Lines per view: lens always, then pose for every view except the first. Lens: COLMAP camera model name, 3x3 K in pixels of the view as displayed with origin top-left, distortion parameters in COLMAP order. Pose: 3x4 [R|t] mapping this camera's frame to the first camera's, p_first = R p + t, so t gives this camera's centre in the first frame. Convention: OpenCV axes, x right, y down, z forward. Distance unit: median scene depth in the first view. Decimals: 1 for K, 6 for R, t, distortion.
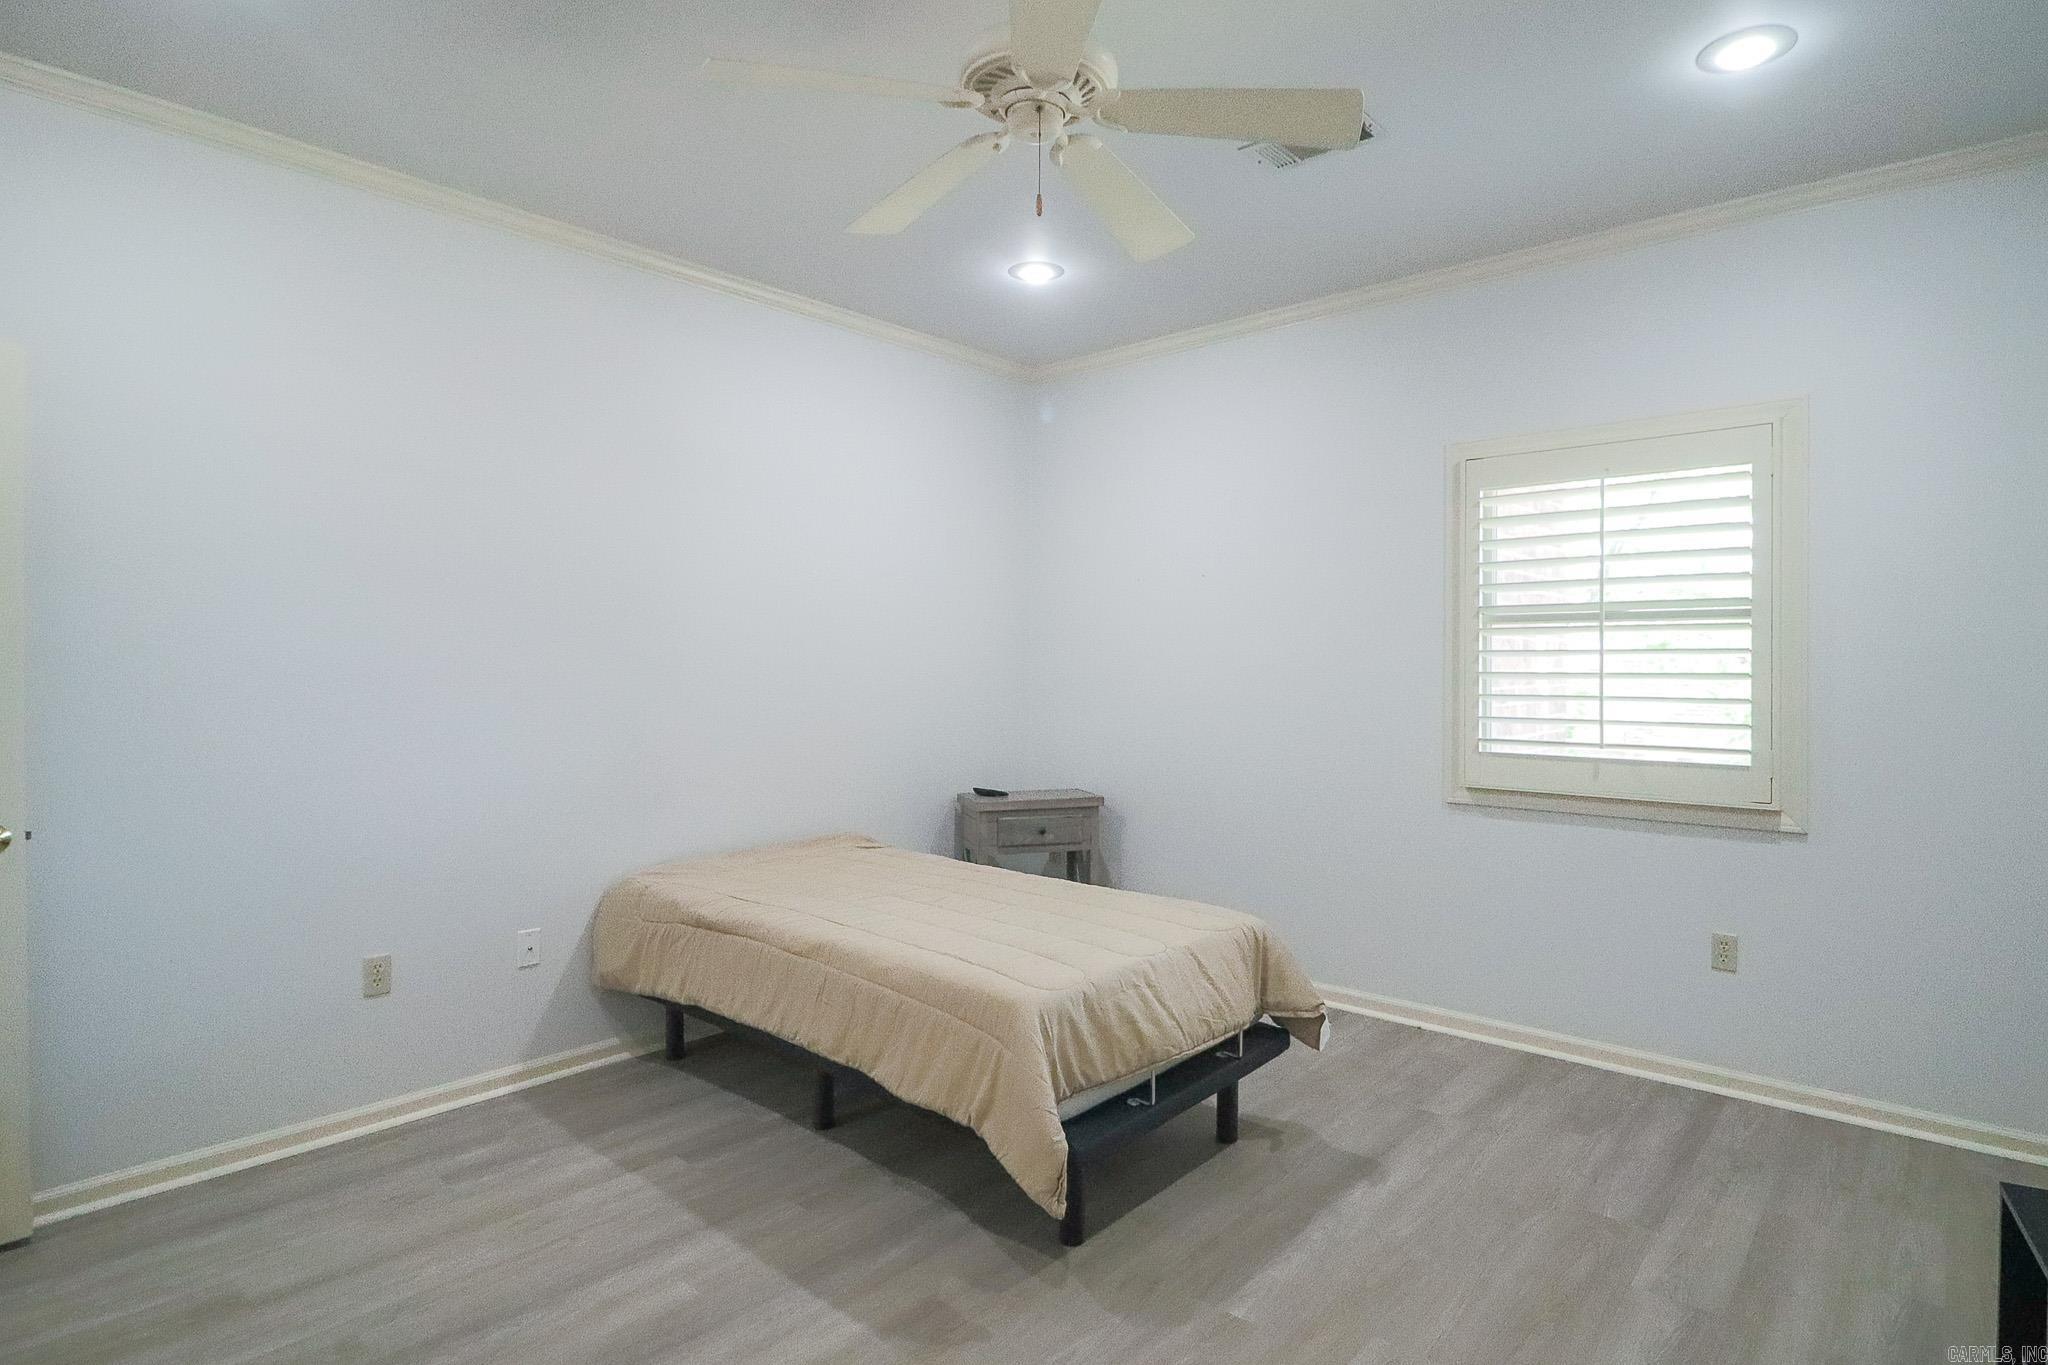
lens RADIAL K [[1099.9, 0, 1088.0], [0, 1099.9, 679.8], [0, 0, 1]] dist [-0.001159, -0.011303]
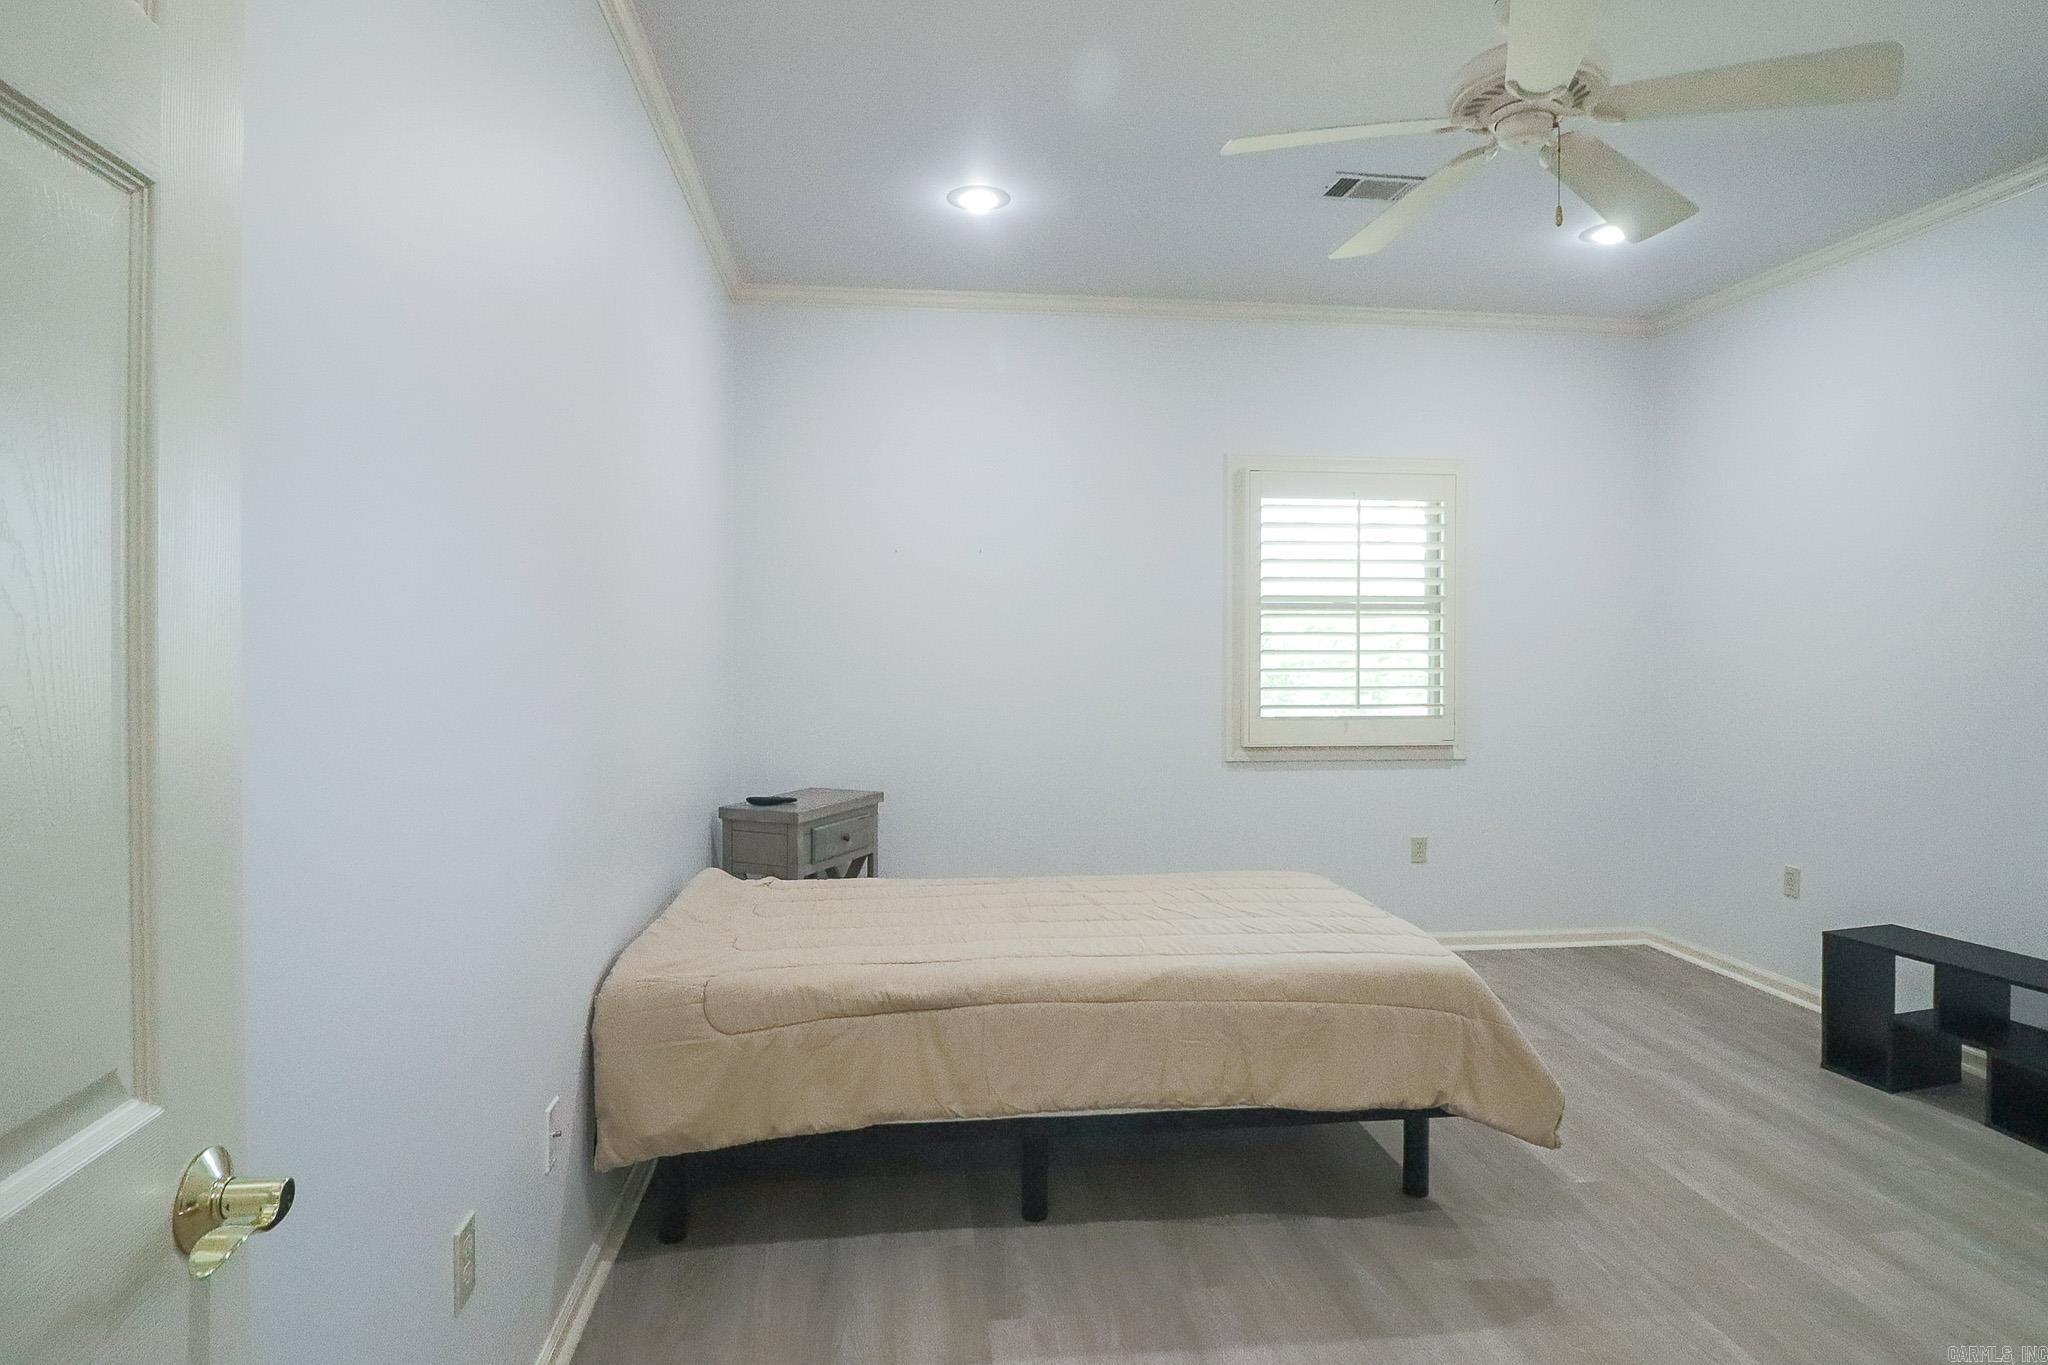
lens RADIAL K [[1099.9, 0, 1010.0], [0, 1099.9, 668.7], [0, 0, 1]] dist [-0.001159, -0.011303]
pose [[0.667832, -0.017062, 0.744117, -0.785976], [0.009842, 0.999852, 0.014092, -0.006634], [-0.744247, -0.002087, 0.667901, 0.443526]]
